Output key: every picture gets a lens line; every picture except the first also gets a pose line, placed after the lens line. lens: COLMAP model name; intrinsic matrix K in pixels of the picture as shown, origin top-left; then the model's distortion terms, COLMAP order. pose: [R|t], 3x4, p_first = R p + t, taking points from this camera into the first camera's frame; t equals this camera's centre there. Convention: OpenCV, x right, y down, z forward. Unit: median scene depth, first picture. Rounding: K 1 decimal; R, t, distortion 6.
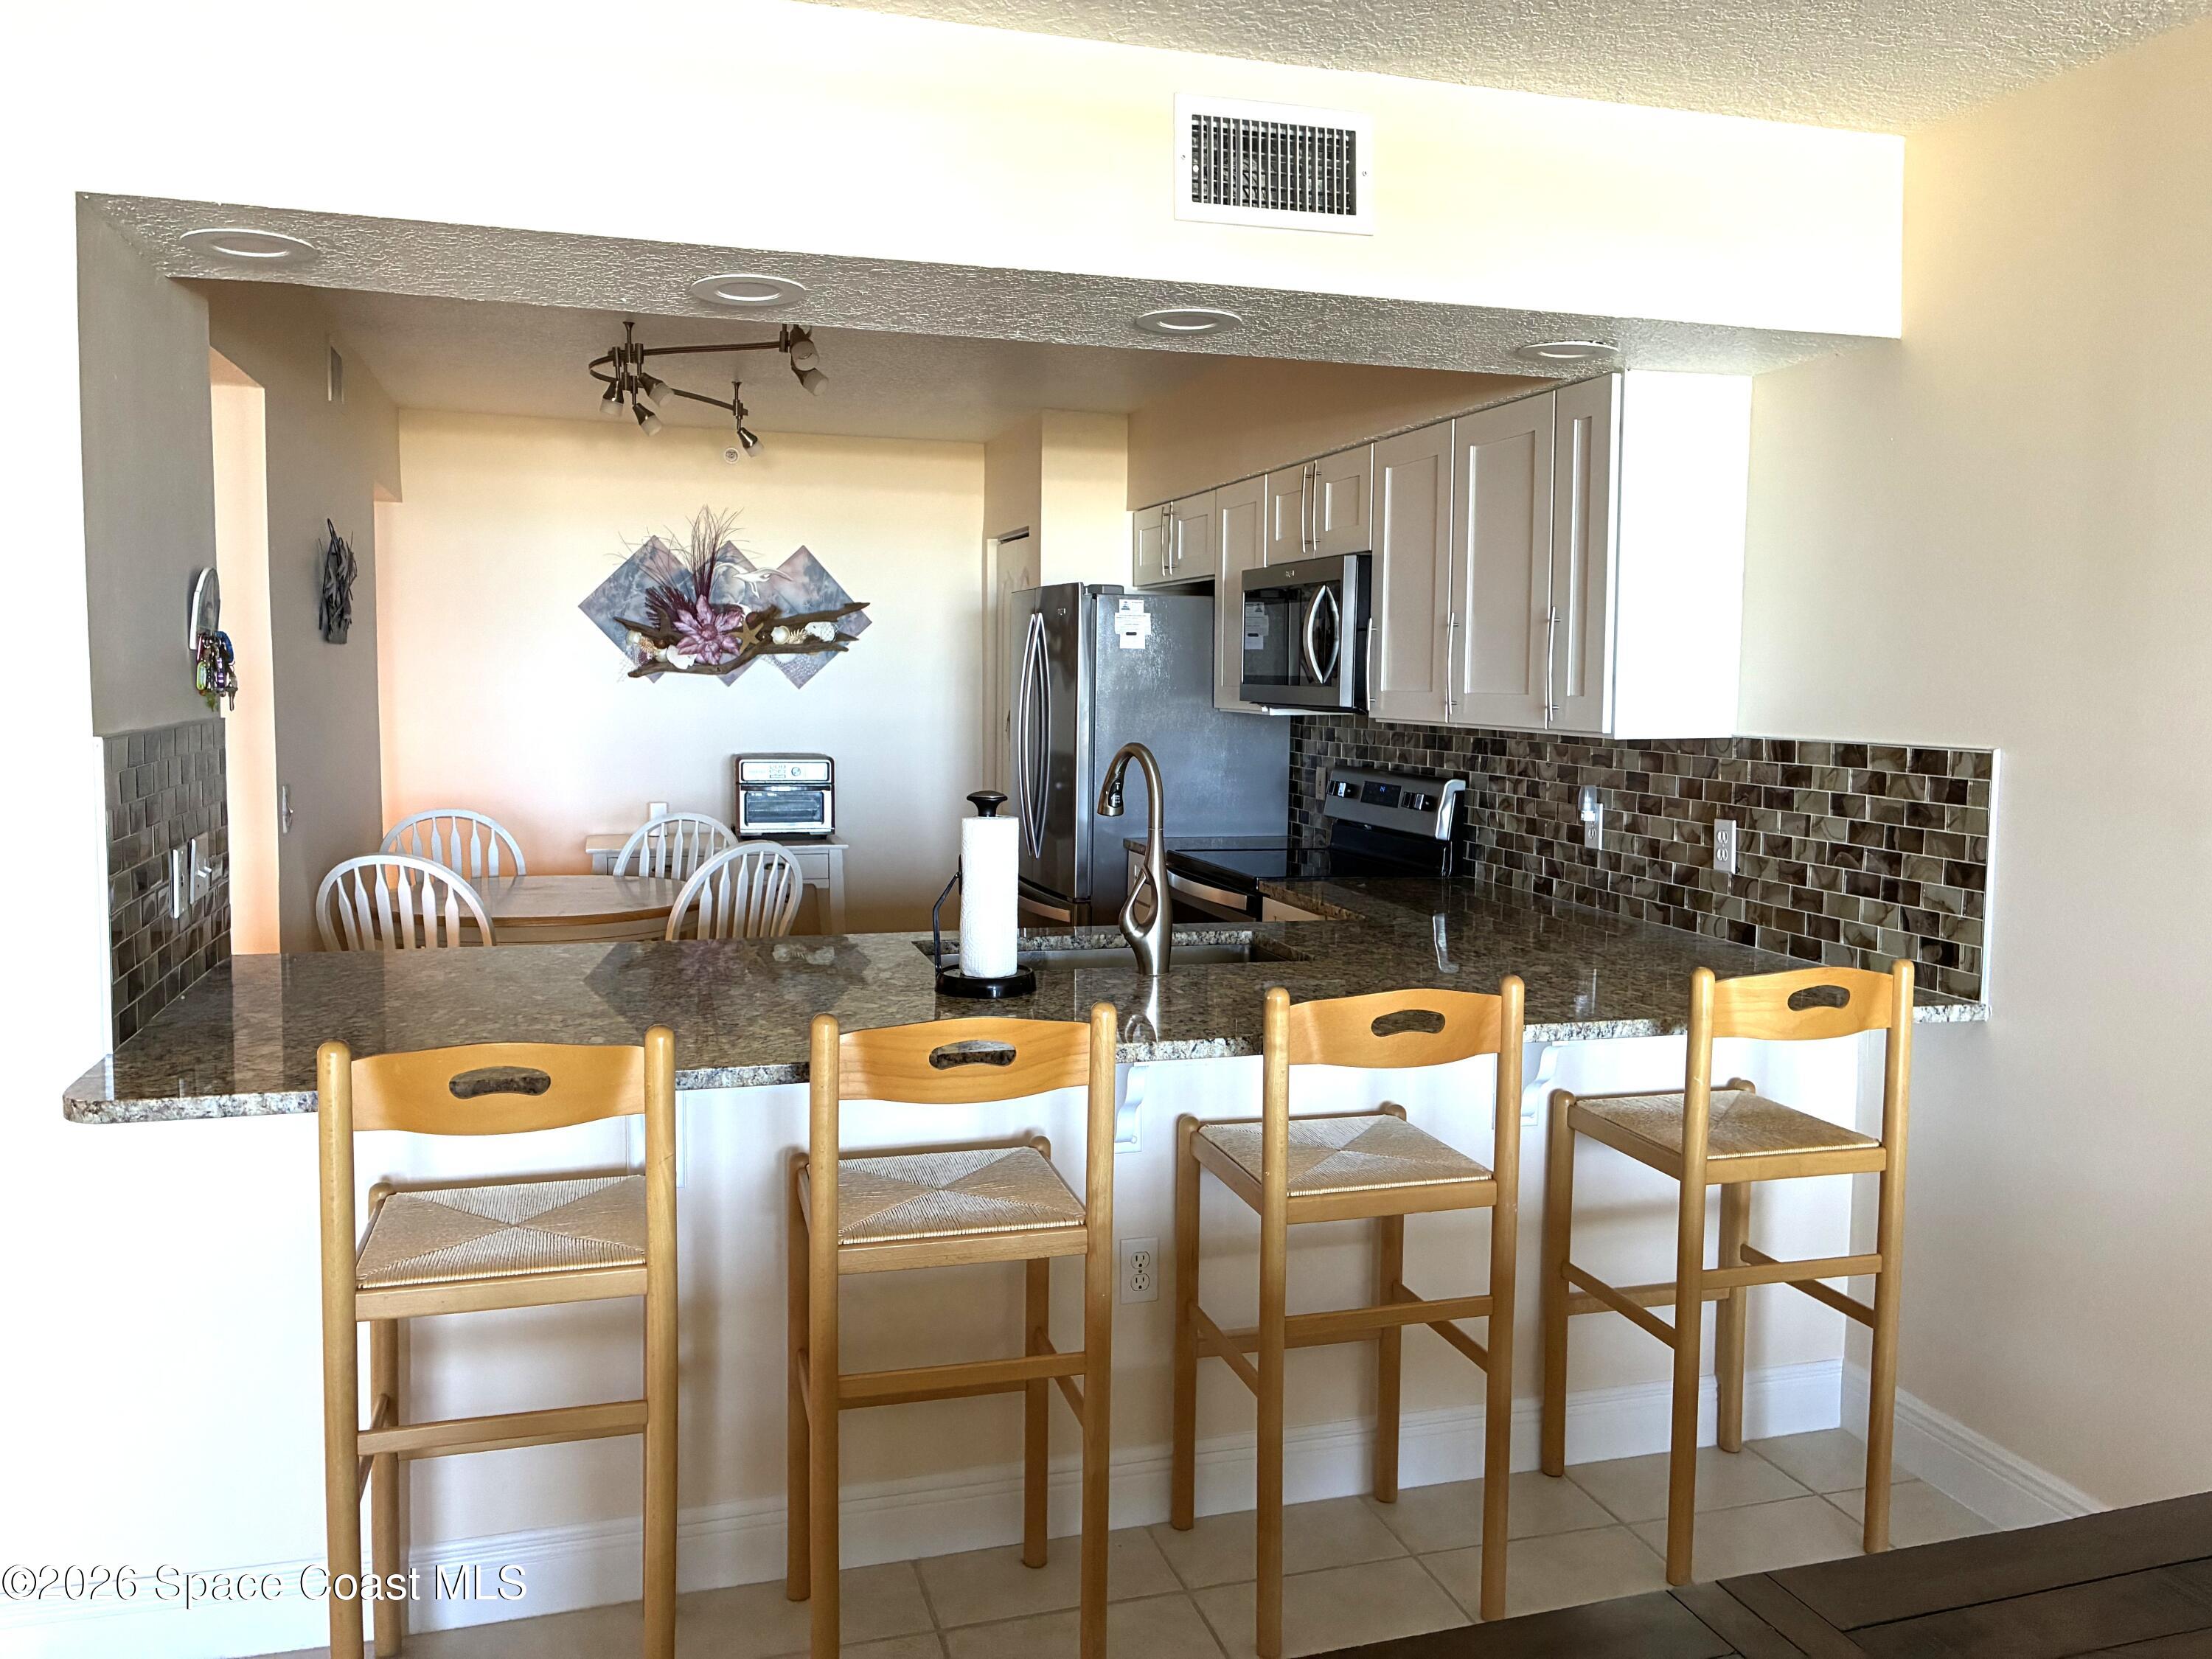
lens RADIAL K [[1692.4, 0, 1098.2], [0, 1692.4, 820.4], [0, 0, 1]] dist [0.036828, -0.028595]
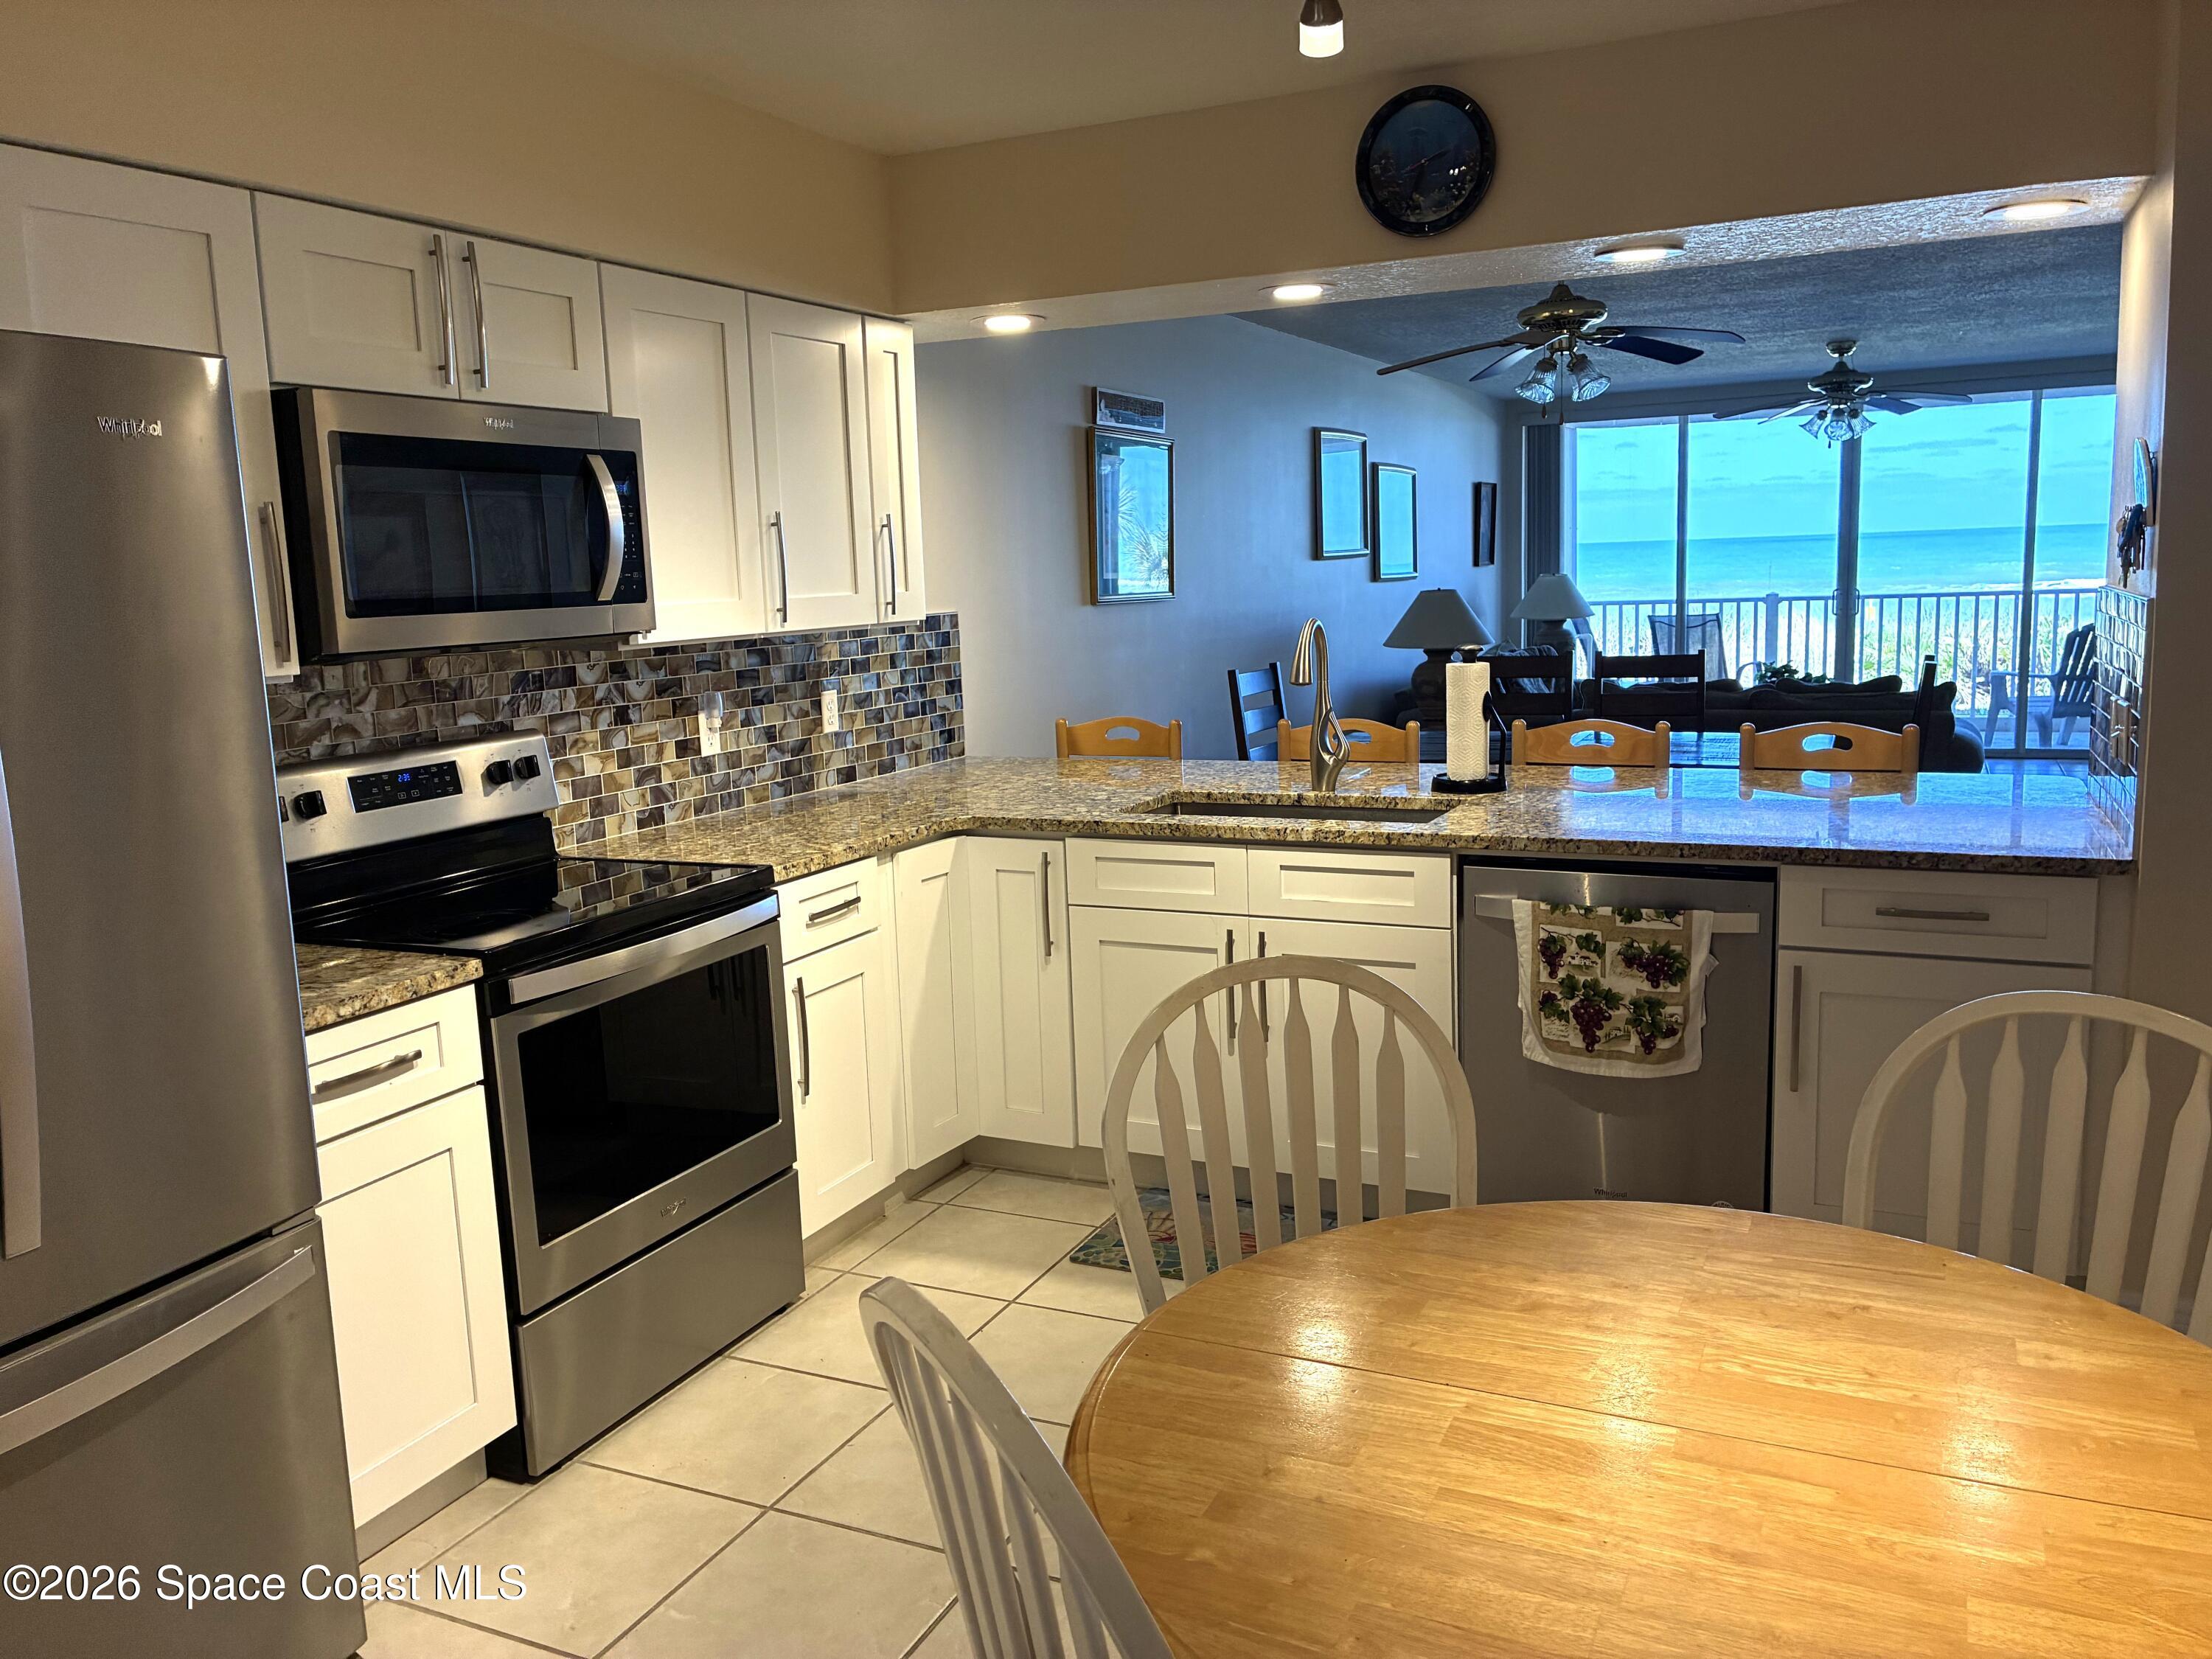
lens RADIAL K [[1692.4, 0, 1124.1], [0, 1692.4, 829.8], [0, 0, 1]] dist [0.036828, -0.028595]
pose [[-0.749060, -0.089936, 0.656369, -0.643074], [0.084237, 0.969772, 0.229011, -0.174190], [-0.657125, 0.226833, -0.718842, 1.835307]]
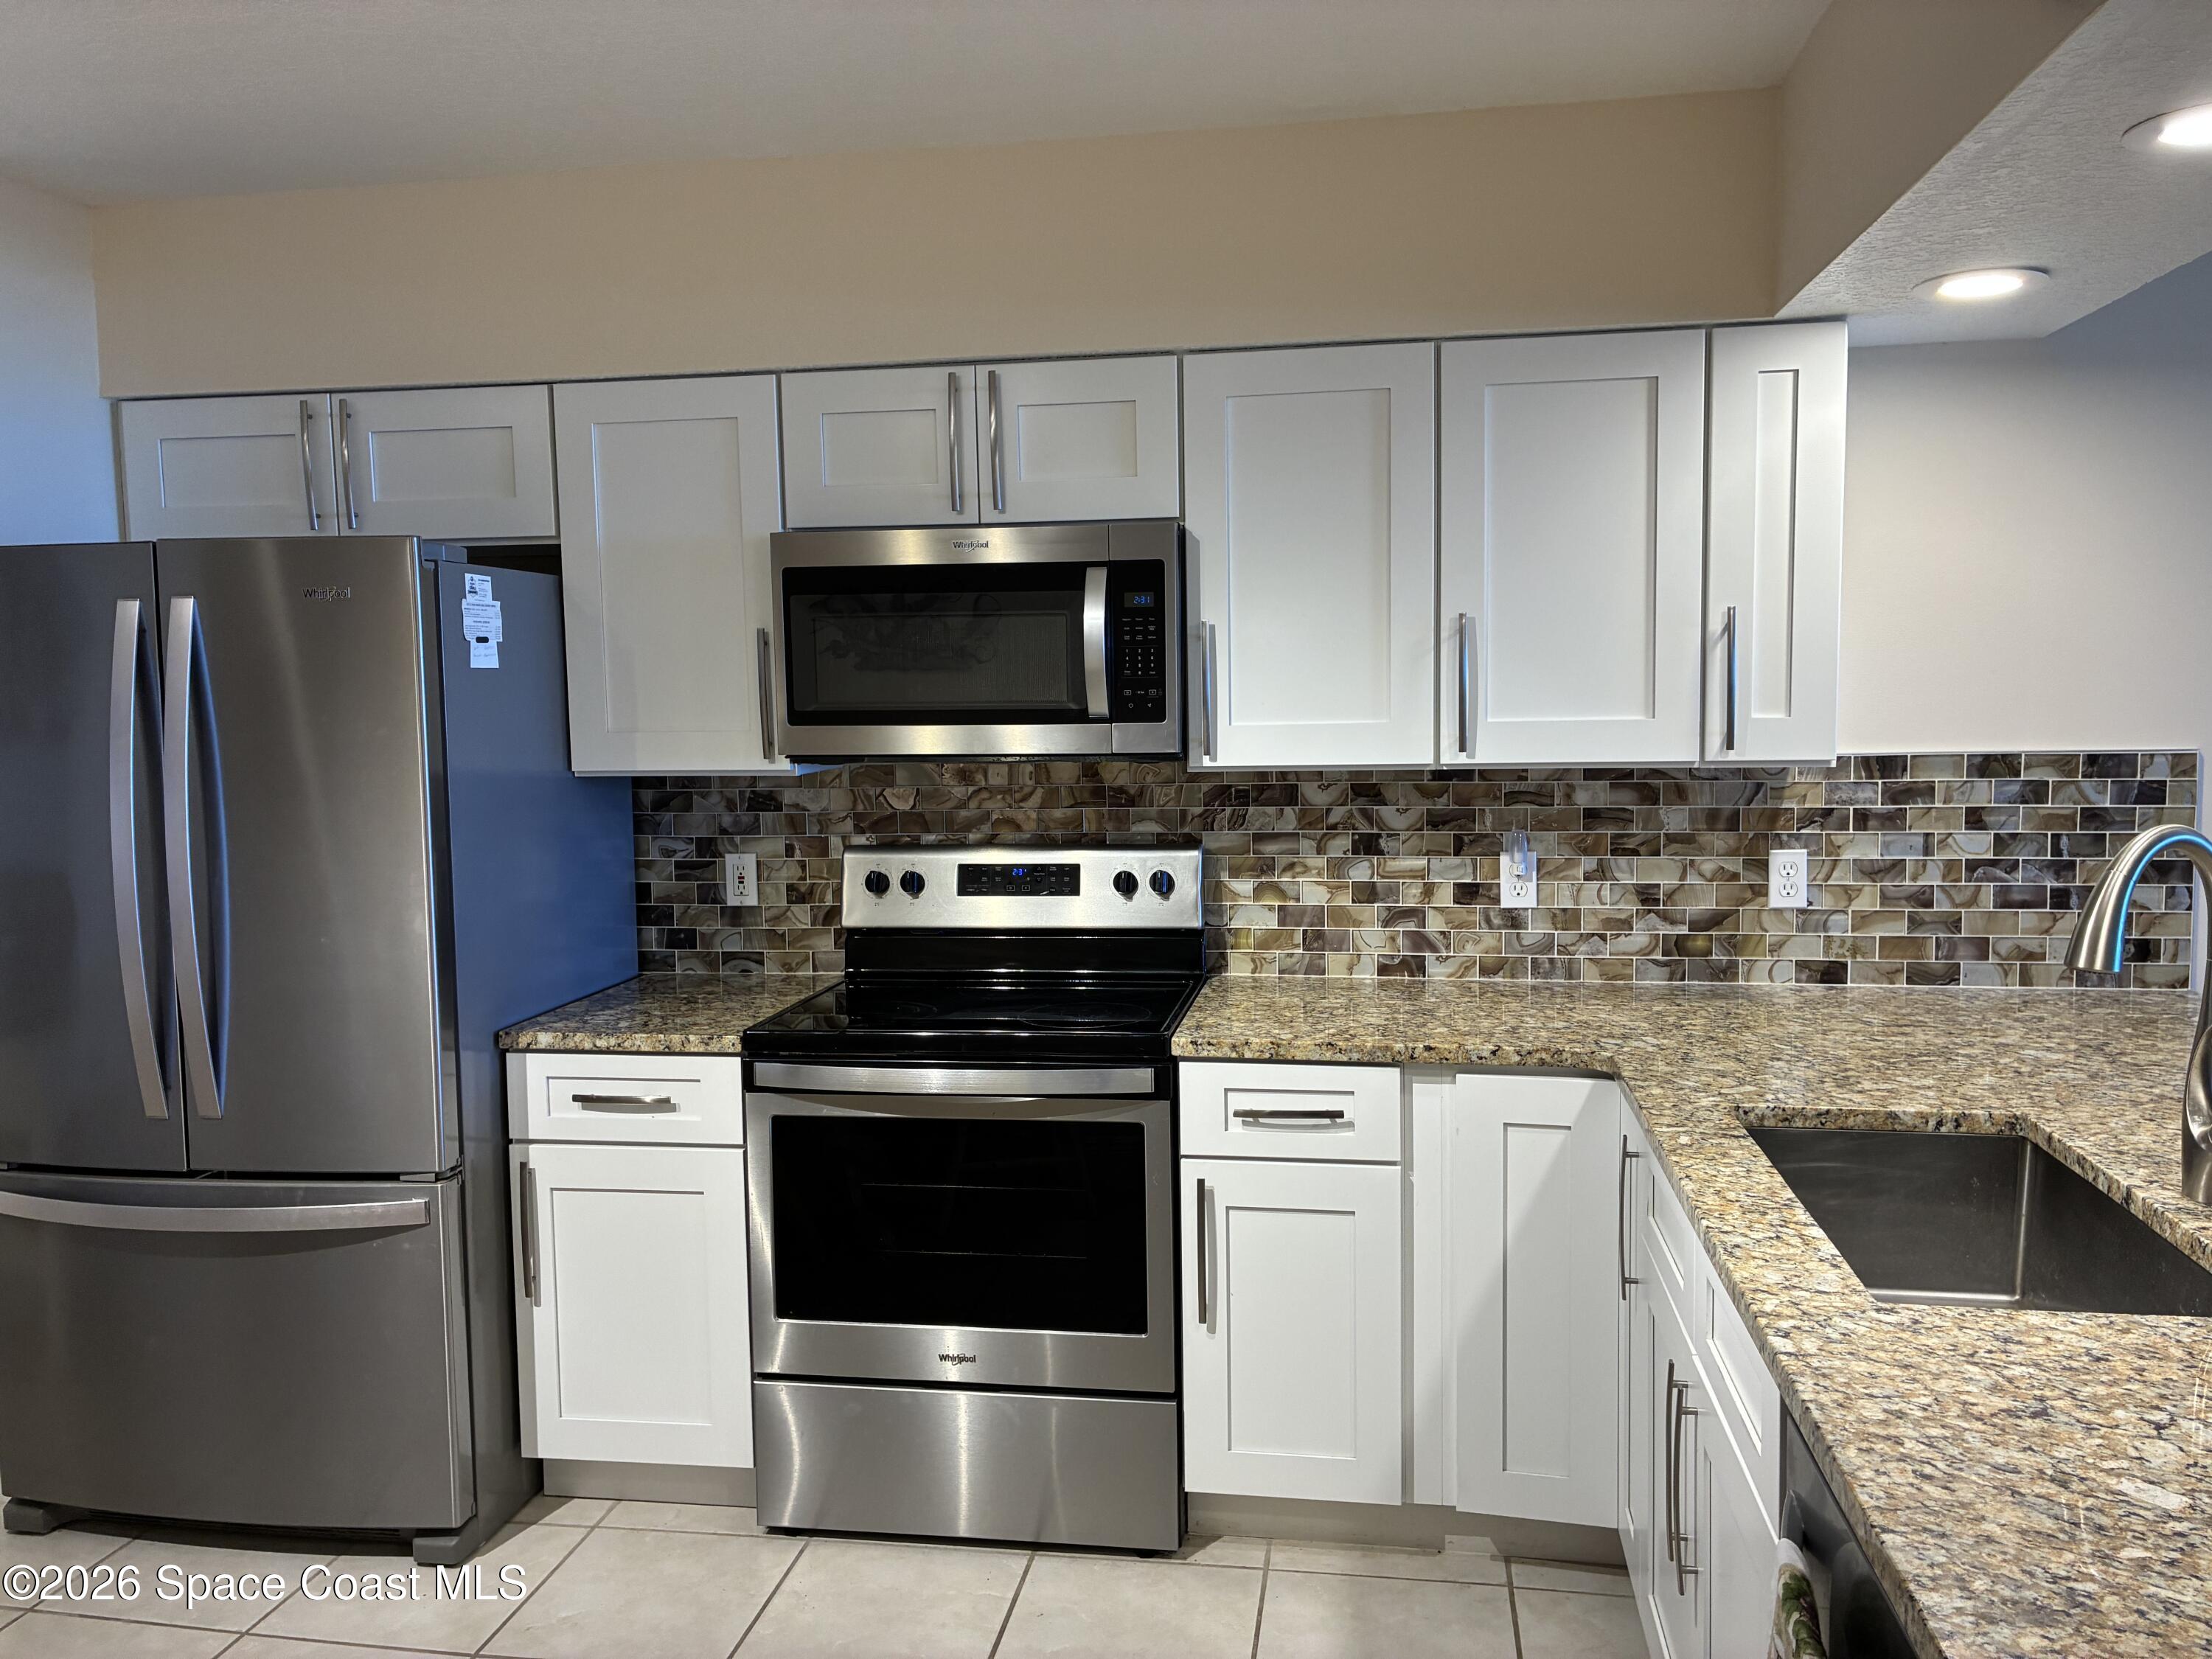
lens RADIAL K [[1638.7, 0, 1117.5], [0, 1638.7, 831.1], [0, 0, 1]] dist [0.013223, -0.009137]
pose [[0.435830, -0.095388, 0.894960, -0.569070], [0.100419, 0.993313, 0.056968, -0.097089], [-0.894409, 0.065043, 0.442495, 0.963447]]
